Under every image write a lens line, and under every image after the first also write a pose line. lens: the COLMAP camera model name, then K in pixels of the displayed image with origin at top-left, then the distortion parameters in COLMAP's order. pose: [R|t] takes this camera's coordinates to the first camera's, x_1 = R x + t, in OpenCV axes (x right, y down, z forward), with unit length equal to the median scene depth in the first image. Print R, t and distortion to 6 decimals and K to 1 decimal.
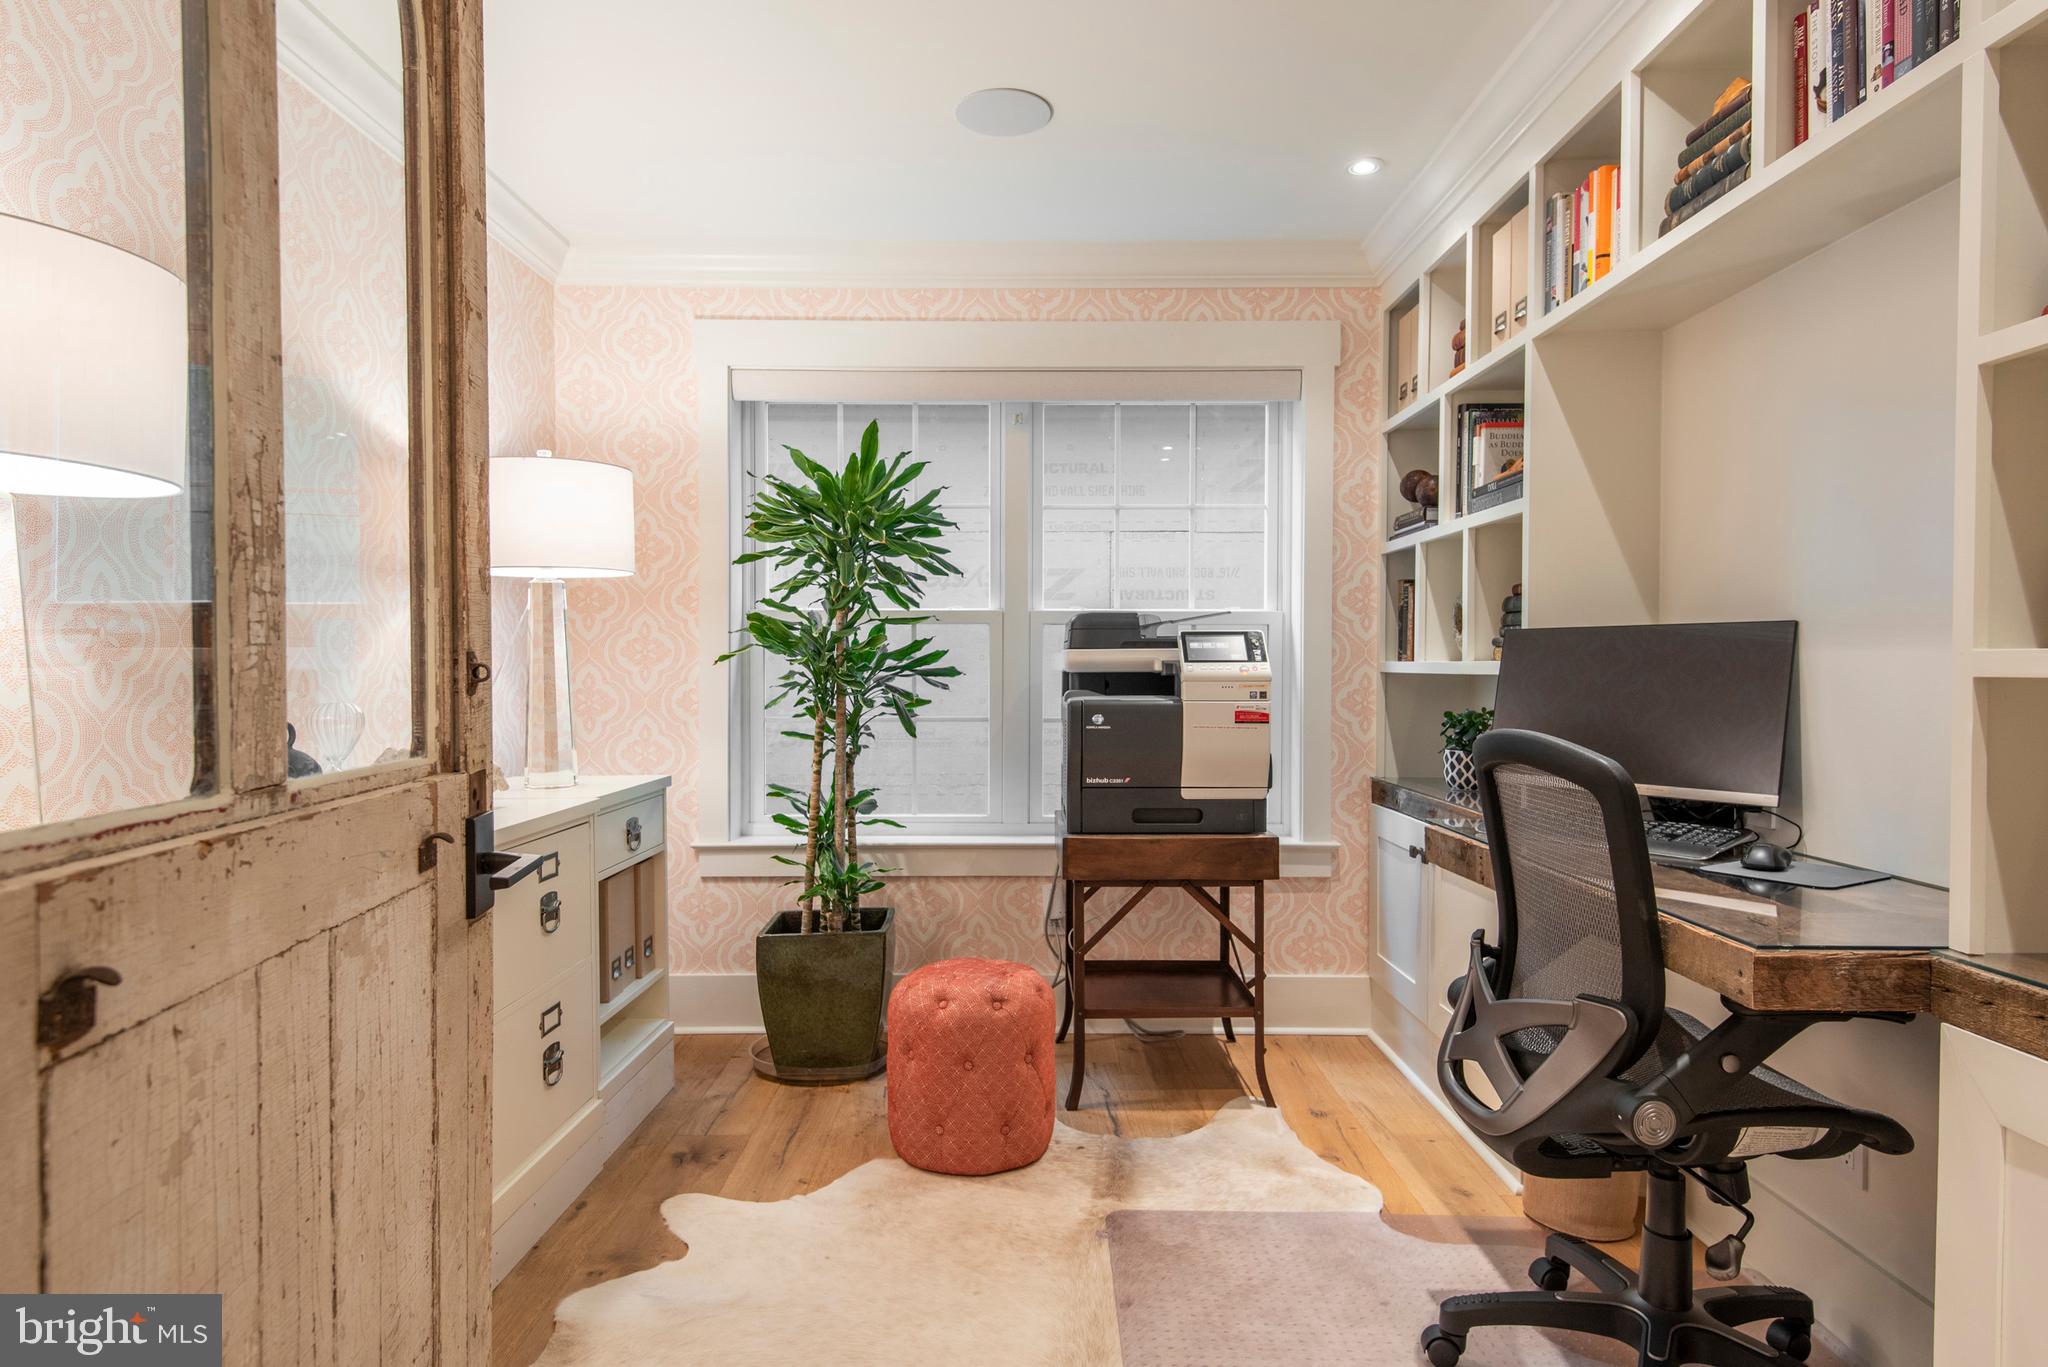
lens RADIAL K [[1230.9, 0, 1024.0], [0, 1230.9, 683.5], [0, 0, 1]] dist [0.004491, -0.028550]
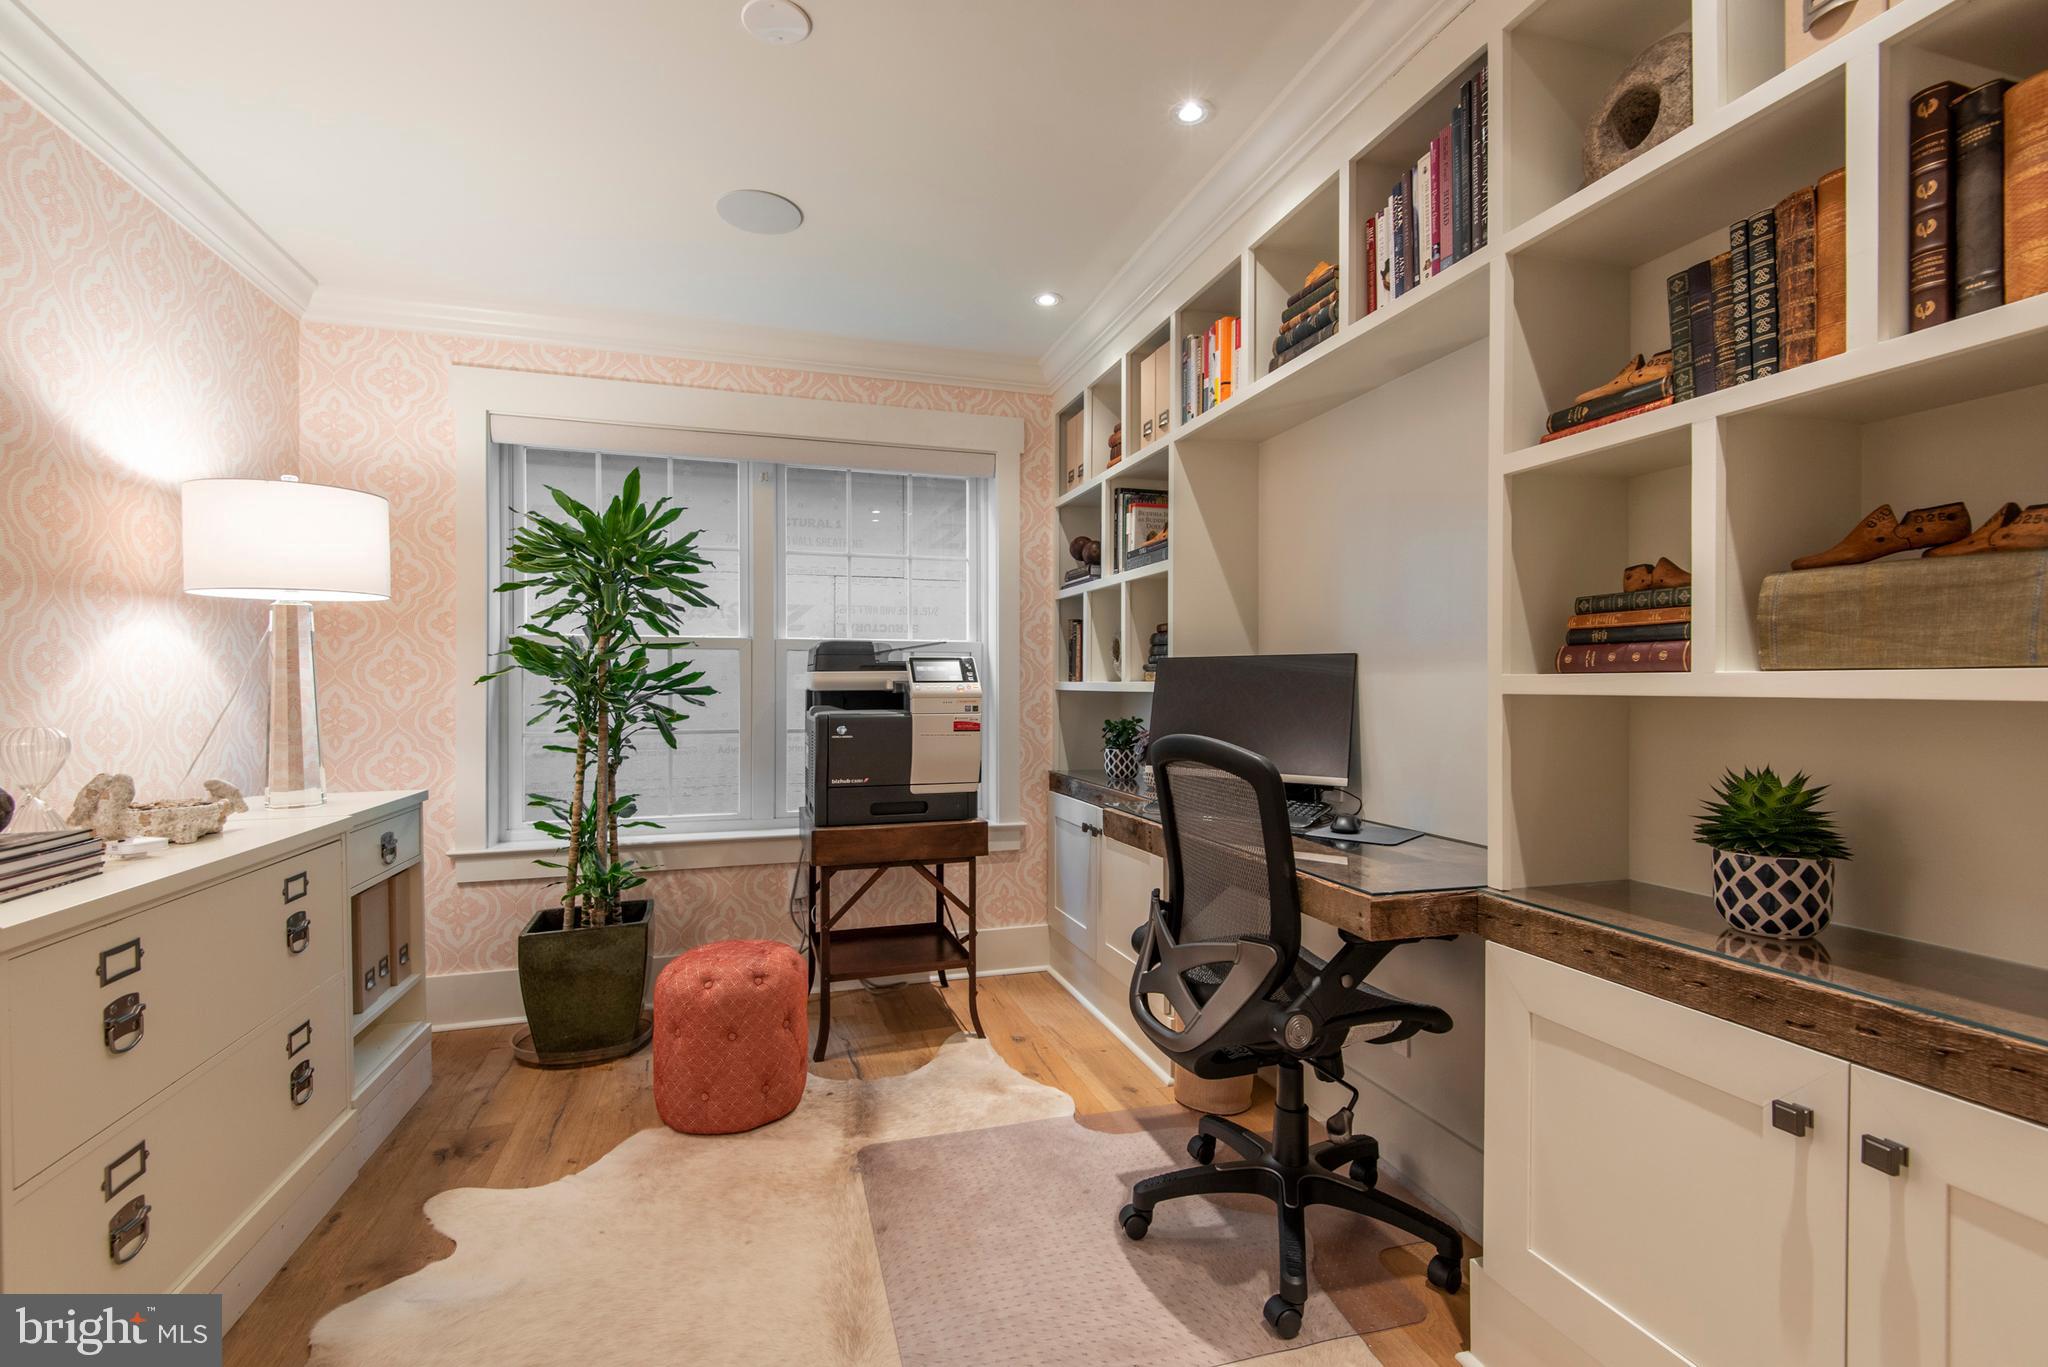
lens RADIAL K [[922.6, 0, 1024.0], [0, 922.6, 683.5], [0, 0, 1]] dist [0.022196, -0.036233]
pose [[0.949950, -0.001025, 0.312401, -0.051833], [0.005187, 0.999909, -0.012491, -0.004286], [-0.312359, 0.013486, 0.949868, 0.089825]]
